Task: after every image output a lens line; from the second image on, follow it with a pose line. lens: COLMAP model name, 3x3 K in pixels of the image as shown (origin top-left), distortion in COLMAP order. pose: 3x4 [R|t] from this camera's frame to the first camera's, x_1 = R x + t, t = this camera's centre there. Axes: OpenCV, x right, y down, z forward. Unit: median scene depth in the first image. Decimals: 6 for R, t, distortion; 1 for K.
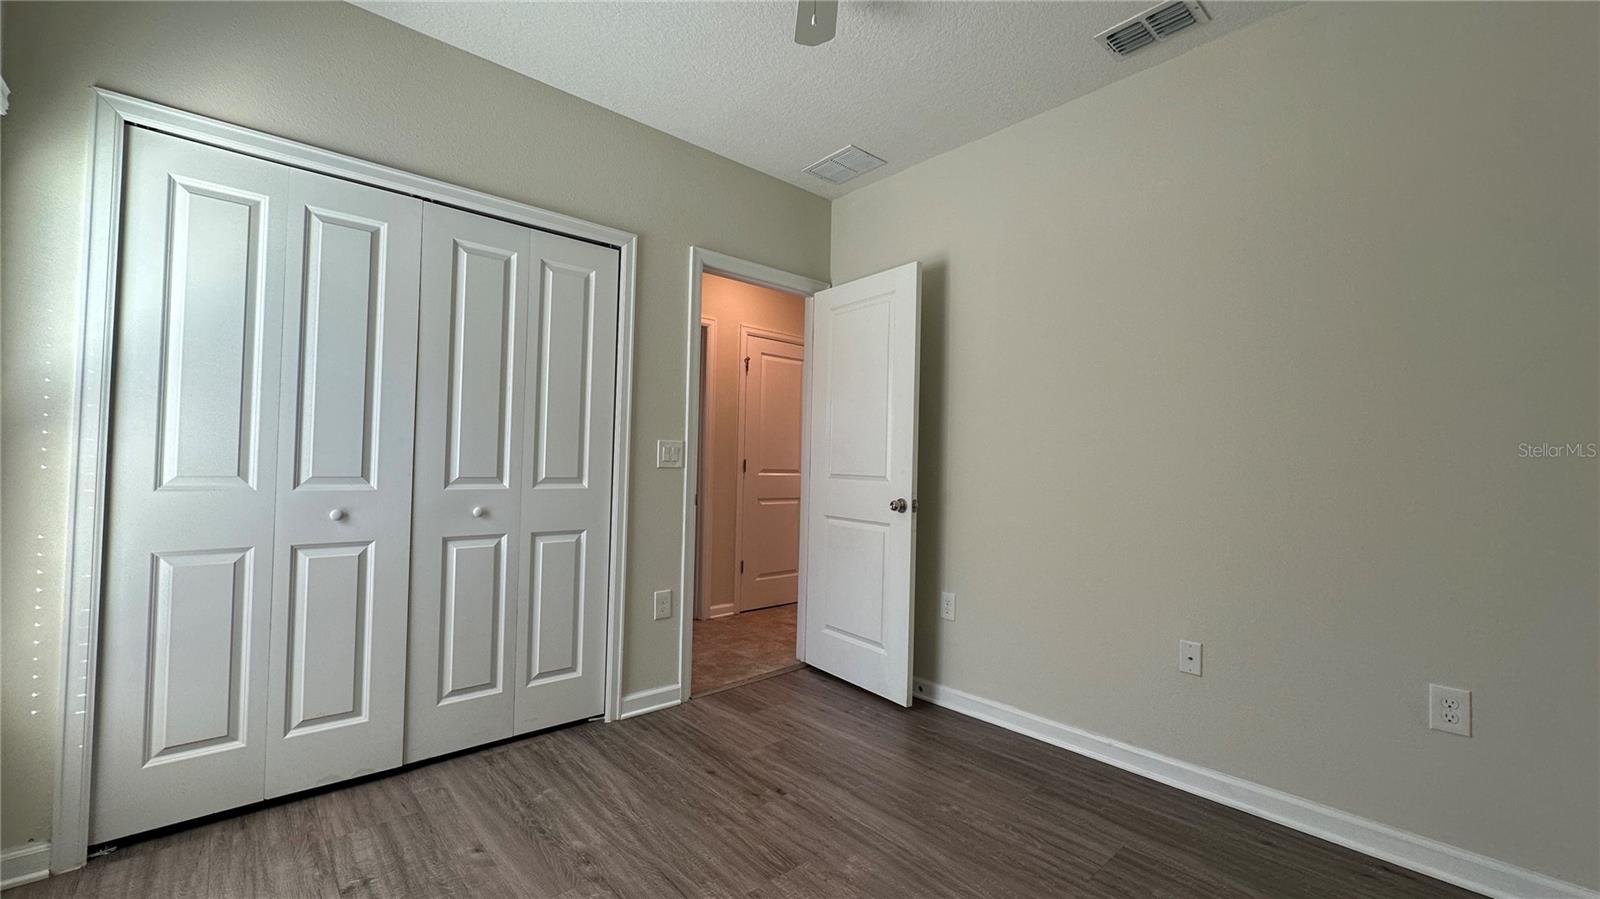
lens RADIAL K [[647.4, 0, 800.0], [0, 647.4, 449.5], [0, 0, 1]] dist [-0.001522, -0.000224]
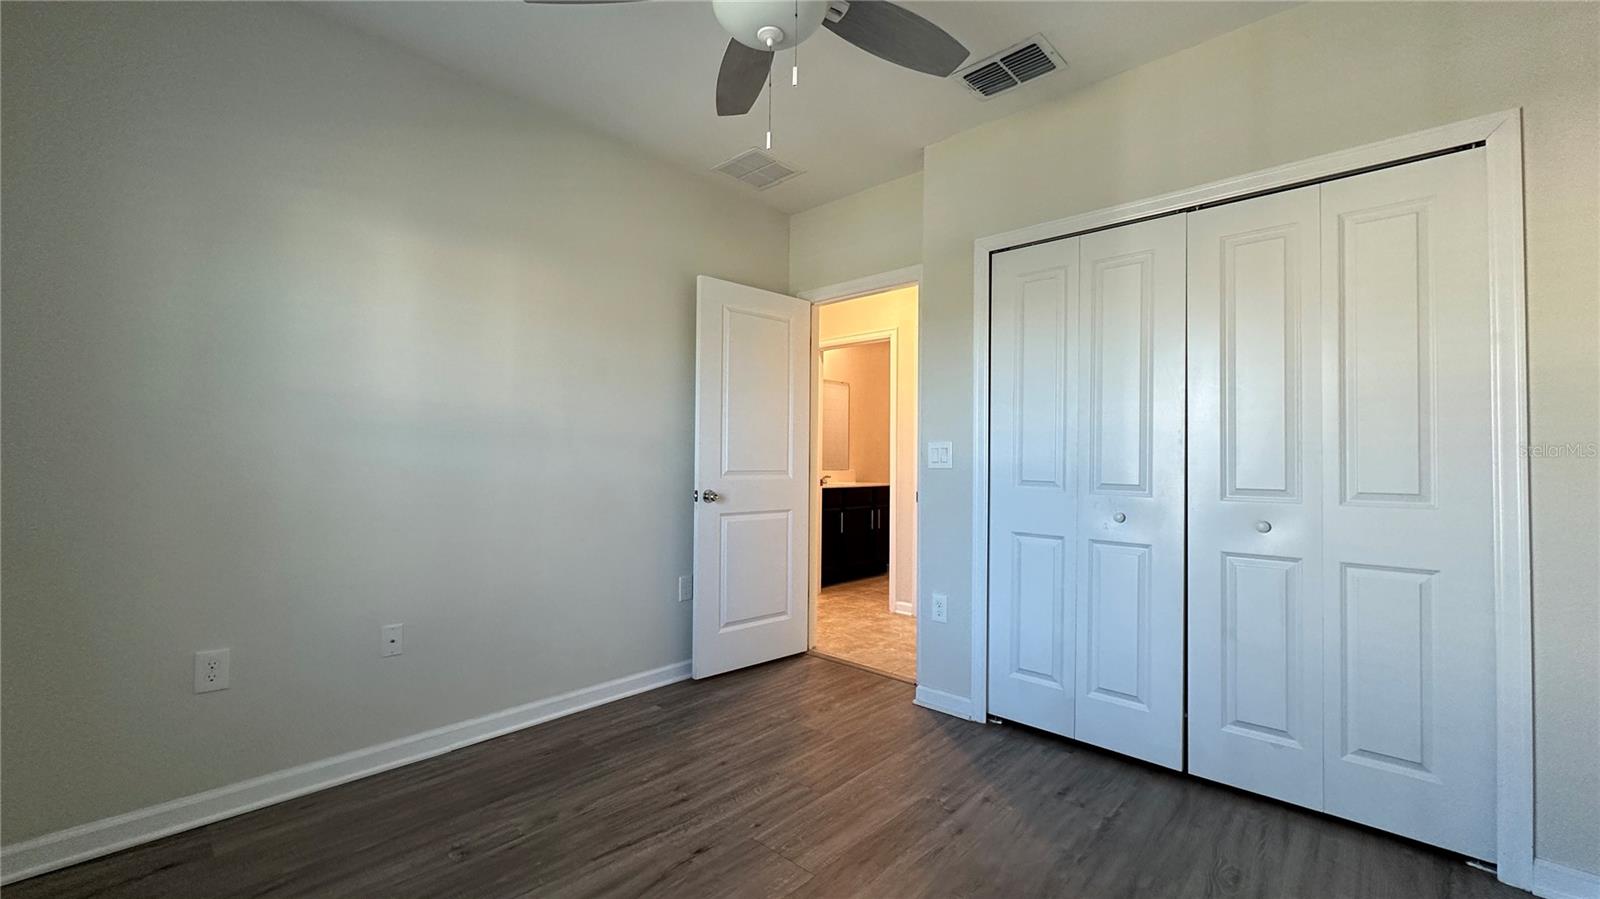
lens RADIAL K [[640.6, 0, 801.5], [0, 640.6, 449.4], [0, 0, 1]] dist [-0.001879, 0.000049]
pose [[0.089302, -0.037089, -0.995314, 0.353437], [0.009787, 0.999291, -0.036359, 0.015792], [0.995956, -0.006495, 0.089602, 0.323509]]
